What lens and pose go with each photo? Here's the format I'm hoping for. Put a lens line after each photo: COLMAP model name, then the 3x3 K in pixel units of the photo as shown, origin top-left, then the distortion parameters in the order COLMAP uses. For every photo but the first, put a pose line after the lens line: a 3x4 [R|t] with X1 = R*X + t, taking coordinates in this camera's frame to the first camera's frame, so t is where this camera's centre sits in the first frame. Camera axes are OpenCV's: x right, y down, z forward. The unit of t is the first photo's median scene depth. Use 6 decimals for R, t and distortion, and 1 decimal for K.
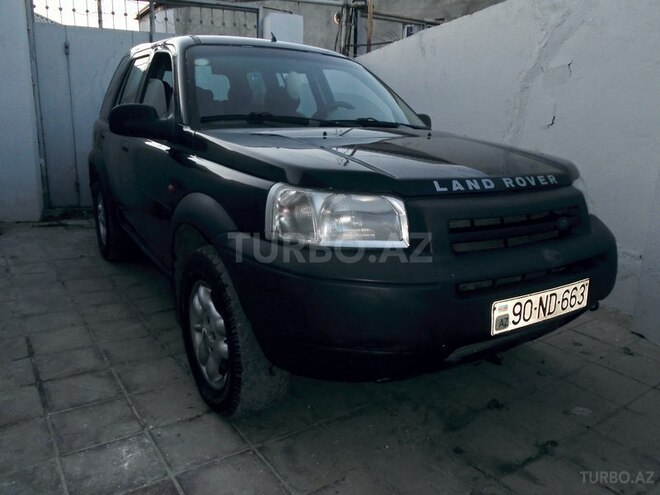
lens RADIAL K [[500.8, 0, 326.9], [0, 500.8, 250.5], [0, 0, 1]] dist [-0.011053, -0.001927]
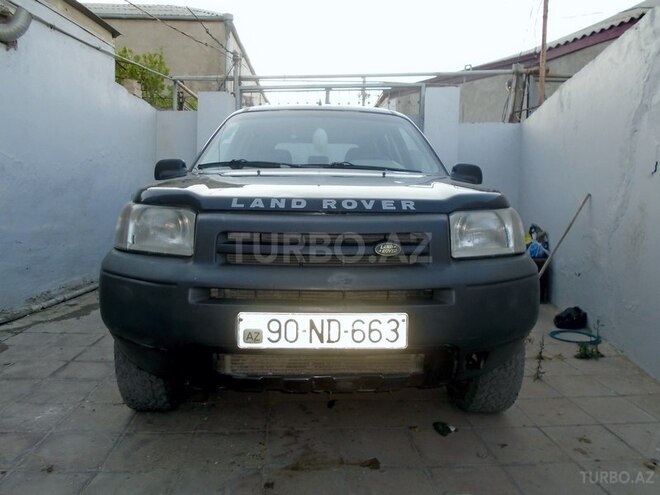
lens RADIAL K [[500.8, 0, 331.7], [0, 500.8, 251.1], [0, 0, 1]] dist [-0.011053, -0.001927]
pose [[0.864537, 0.041979, -0.500813, 0.764842], [-0.121669, 0.984345, -0.127524, 0.068170], [0.487619, 0.171183, 0.856110, 0.167256]]
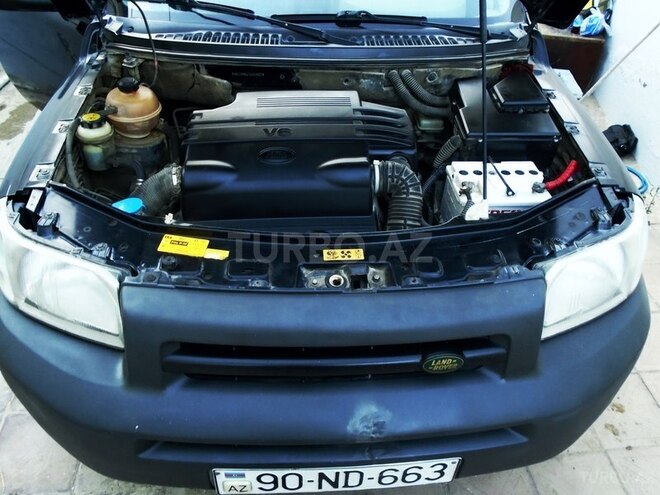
lens RADIAL K [[500.8, 0, 326.9], [0, 500.8, 258.1], [0, 0, 1]] dist [-0.011053, -0.001927]
pose [[0.875652, 0.322244, -0.359711, 0.477116], [-0.126916, 0.872200, 0.472397, -0.367505], [0.465967, -0.368002, 0.804642, 0.494451]]
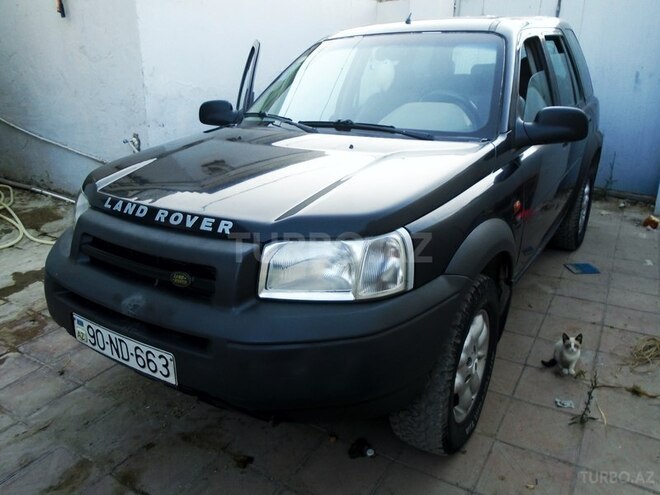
lens RADIAL K [[500.8, 0, 328.2], [0, 500.8, 246.6], [0, 0, 1]] dist [-0.011053, -0.001927]
pose [[0.411129, 0.279894, -0.867544, 1.165444], [-0.196618, 0.956522, 0.215423, -0.304264], [0.890121, 0.082008, 0.448286, 0.771498]]
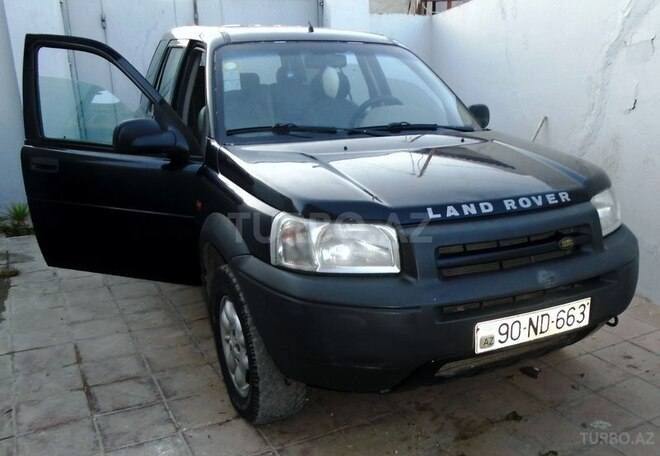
lens RADIAL K [[606.8, 0, 377.3], [0, 606.8, 301.5], [0, 0, 1]] dist [-0.016227, 0.000000]
pose [[0.996223, 0.004906, -0.086694, 0.180108], [0.004986, 0.993524, 0.113516, -0.072717], [0.086689, -0.113520, 0.989747, -0.242865]]
